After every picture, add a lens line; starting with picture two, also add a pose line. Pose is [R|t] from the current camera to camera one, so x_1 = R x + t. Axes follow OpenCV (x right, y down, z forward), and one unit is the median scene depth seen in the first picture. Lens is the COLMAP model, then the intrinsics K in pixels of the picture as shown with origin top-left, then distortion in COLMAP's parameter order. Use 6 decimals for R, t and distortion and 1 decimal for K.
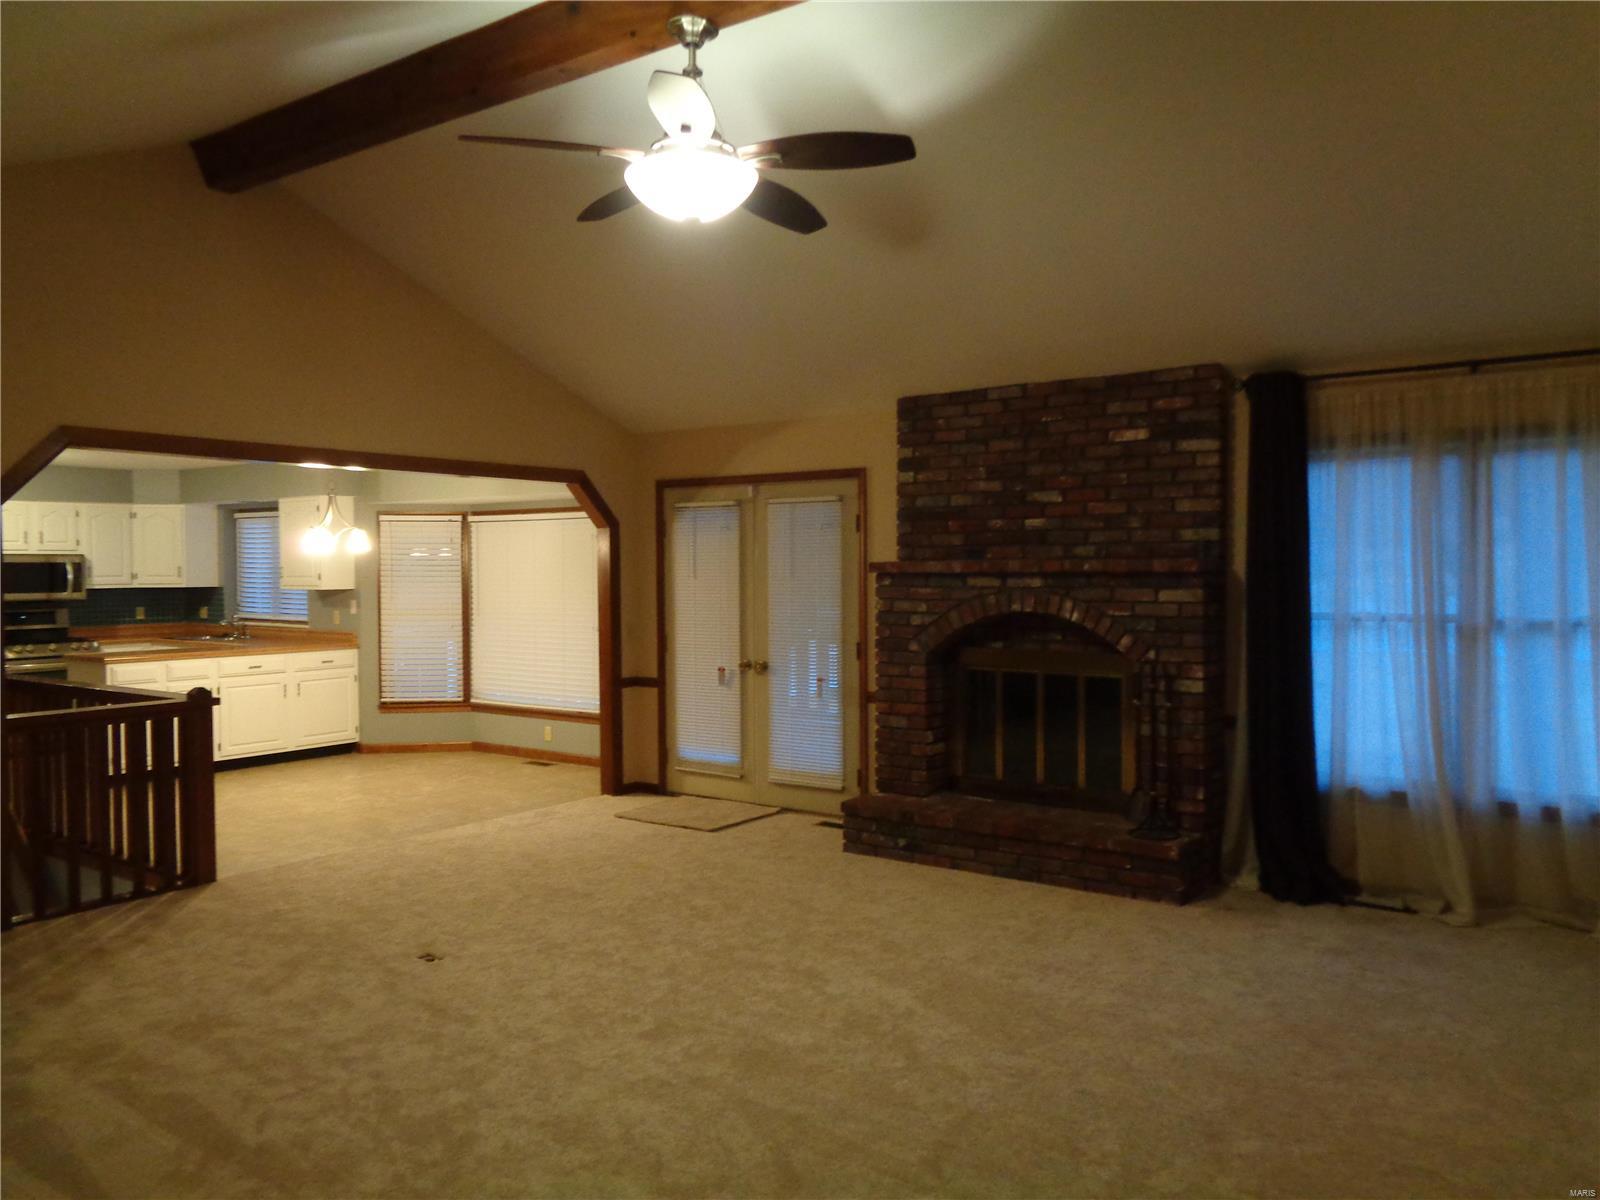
lens RADIAL K [[1196.0, 0, 788.1], [0, 1196.0, 590.5], [0, 0, 1]] dist [0.007488, 0.001336]
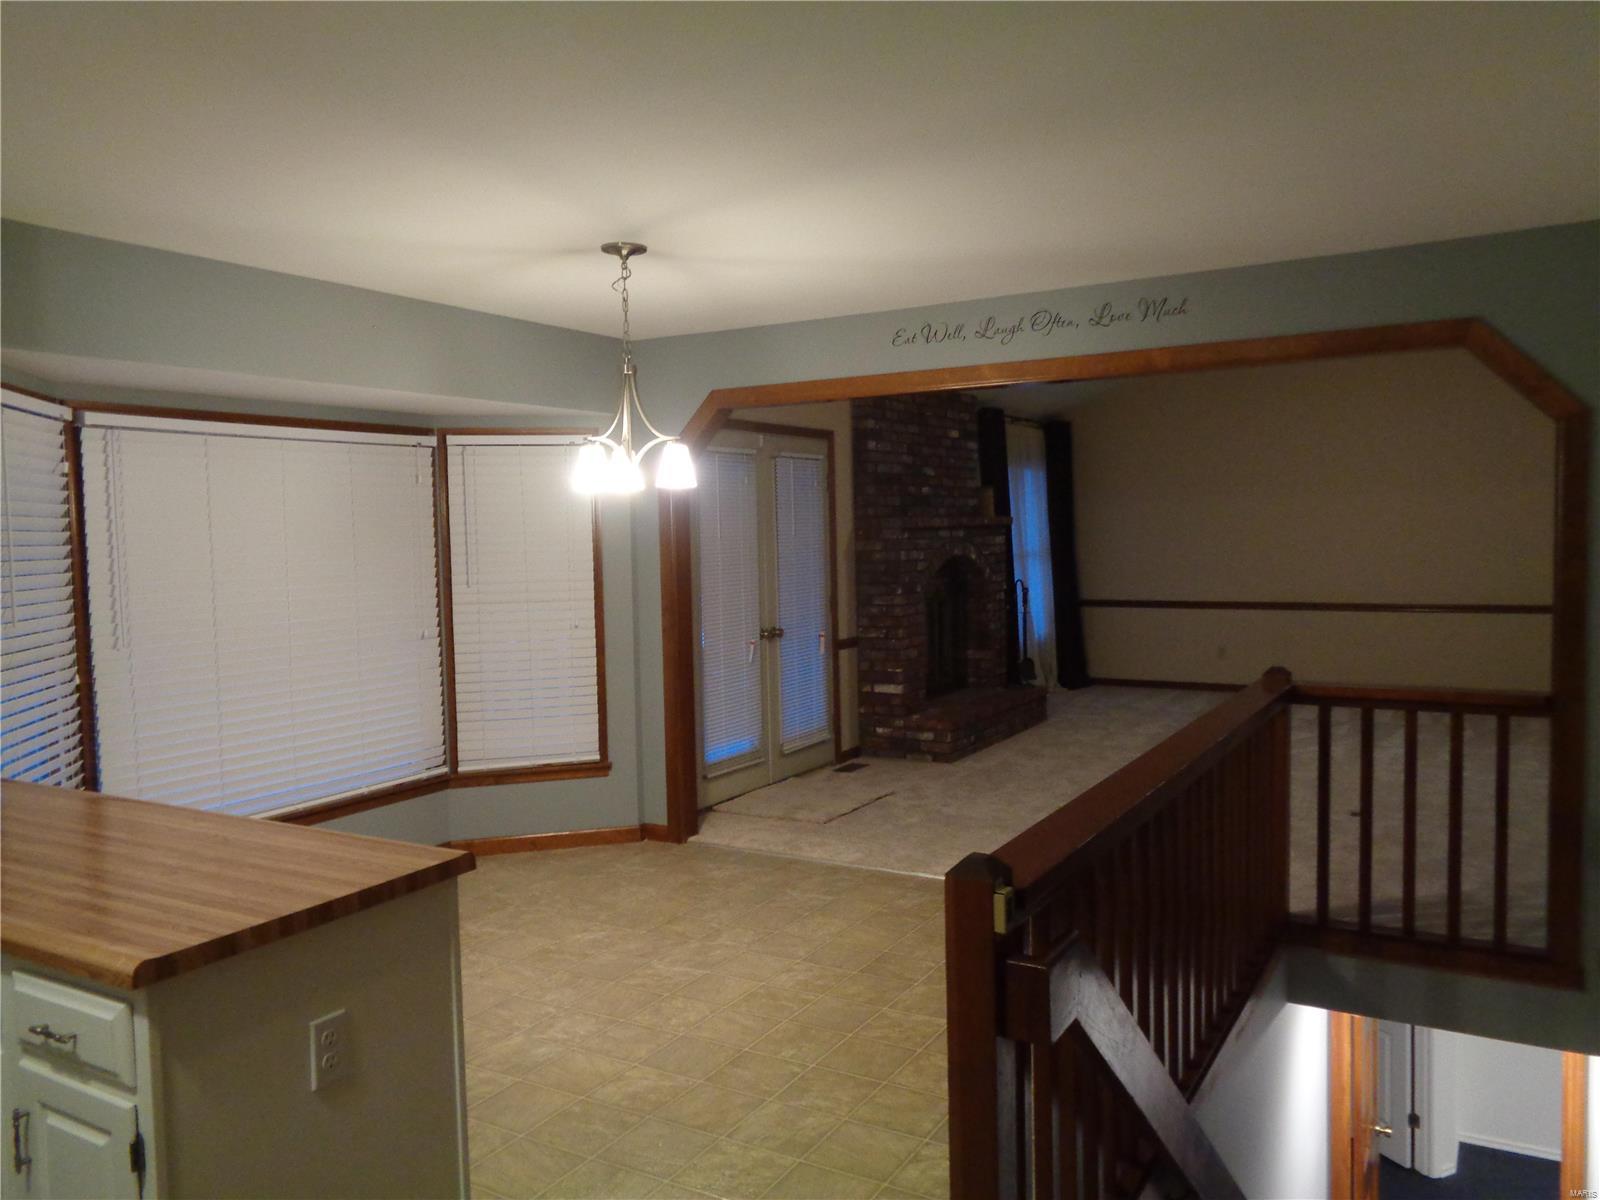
lens RADIAL K [[1196.0, 0, 802.1], [0, 1196.0, 605.7], [0, 0, 1]] dist [0.007488, 0.001336]
pose [[-0.091451, -0.064020, 0.993750, -0.681498], [0.035062, 0.997106, 0.067463, -0.013737], [-0.995192, 0.041012, -0.088942, 0.767612]]
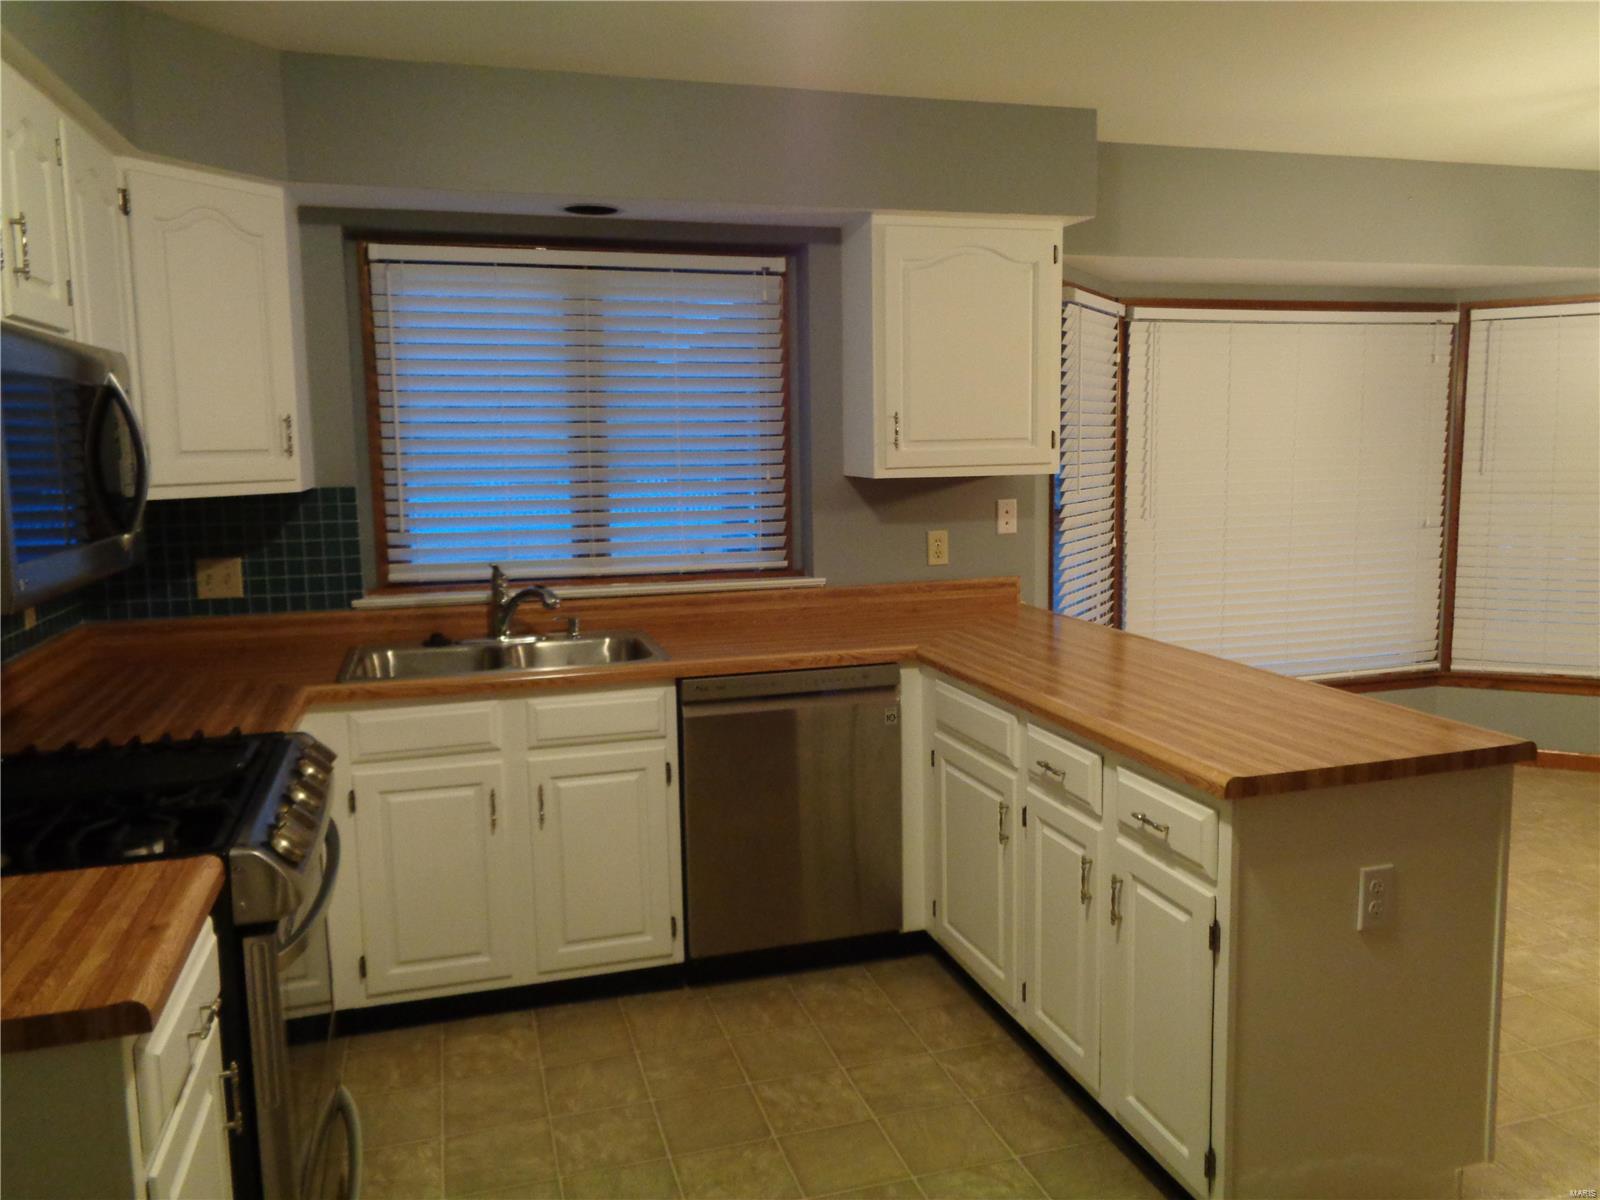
lens RADIAL K [[1196.0, 0, 796.1], [0, 1196.0, 607.7], [0, 0, 1]] dist [0.007488, 0.001336]
pose [[0.604990, -0.122892, 0.786693, -0.704477], [0.028516, 0.990728, 0.132835, -0.011012], [-0.795723, -0.057931, 0.602884, 0.789423]]
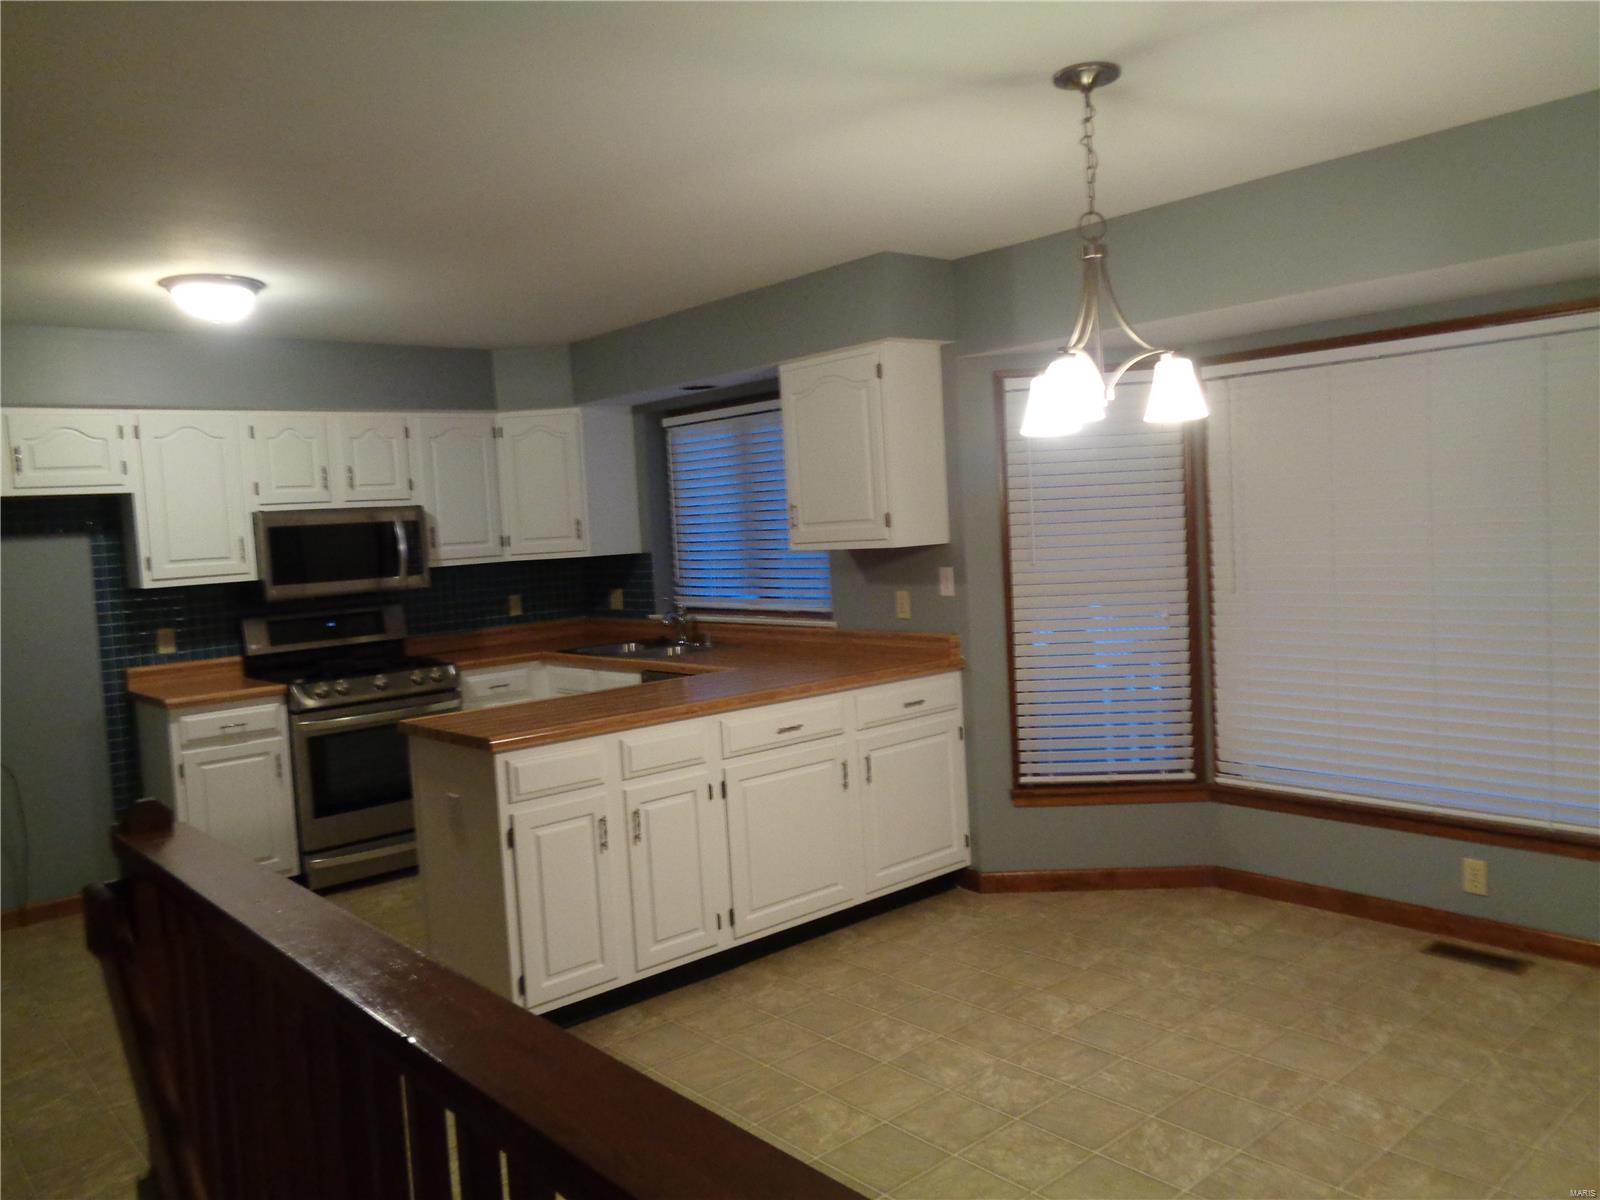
lens RADIAL K [[1196.0, 0, 791.4], [0, 1196.0, 588.4], [0, 0, 1]] dist [0.007488, 0.001336]
pose [[0.973228, -0.039743, -0.226381, -0.307388], [0.048424, 0.998284, 0.032919, -0.001973], [0.224684, -0.043000, 0.973482, 0.515047]]
